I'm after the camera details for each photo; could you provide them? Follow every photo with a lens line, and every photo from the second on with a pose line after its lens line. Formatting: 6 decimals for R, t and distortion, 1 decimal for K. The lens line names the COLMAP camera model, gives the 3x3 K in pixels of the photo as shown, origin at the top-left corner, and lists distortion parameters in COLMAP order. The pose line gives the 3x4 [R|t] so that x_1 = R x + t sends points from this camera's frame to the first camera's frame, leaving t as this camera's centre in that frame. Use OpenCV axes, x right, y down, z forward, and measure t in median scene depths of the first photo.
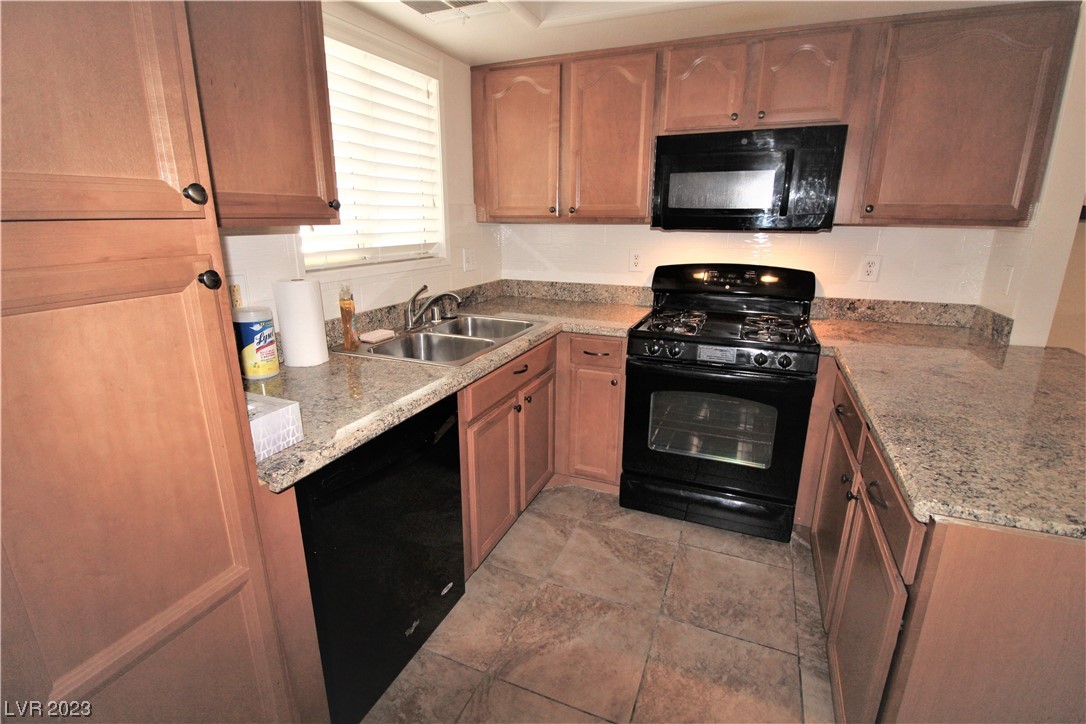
lens RADIAL K [[504.2, 0, 542.0], [0, 504.2, 356.9], [0, 0, 1]] dist [-0.000068, -0.013277]
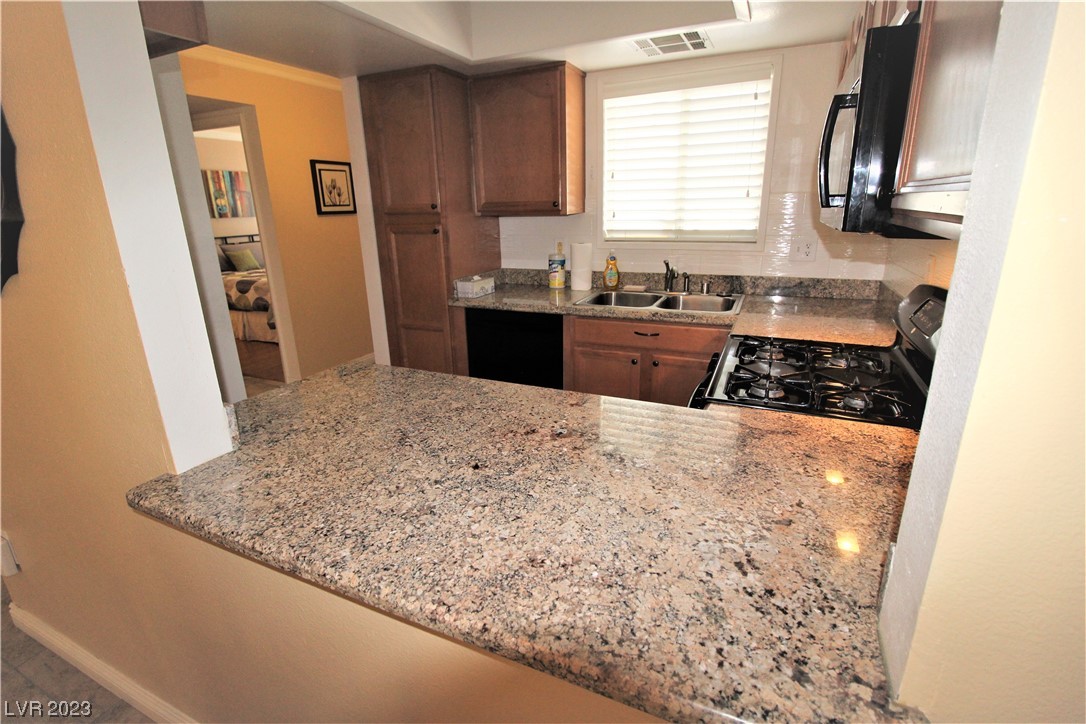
lens RADIAL K [[504.2, 0, 542.0], [0, 504.2, 356.9], [0, 0, 1]] dist [-0.000068, -0.013277]
pose [[-0.029587, 0.285758, -0.957845, 1.103035], [-0.244913, 0.926982, 0.284116, -0.199633], [0.969094, 0.242995, 0.042559, 0.681004]]
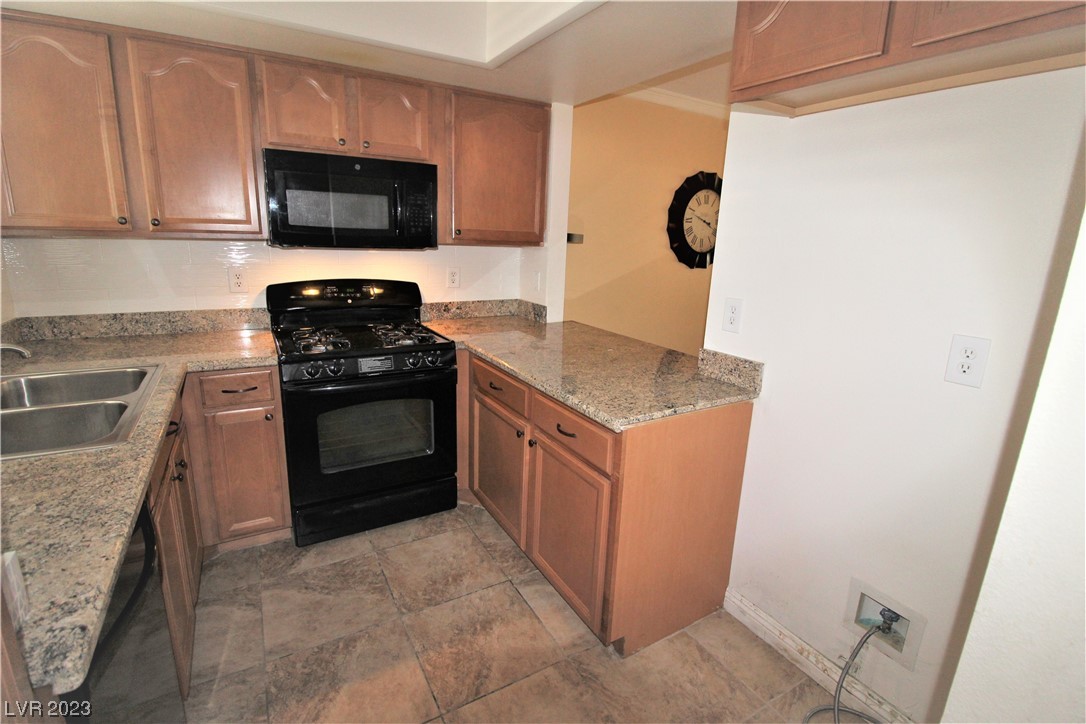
lens RADIAL K [[504.2, 0, 542.0], [0, 504.2, 356.9], [0, 0, 1]] dist [-0.000068, -0.013277]
pose [[0.598405, -0.168734, 0.783224, -0.272652], [0.180768, 0.980799, 0.073187, -0.034813], [-0.780534, 0.097787, 0.617417, 0.061691]]
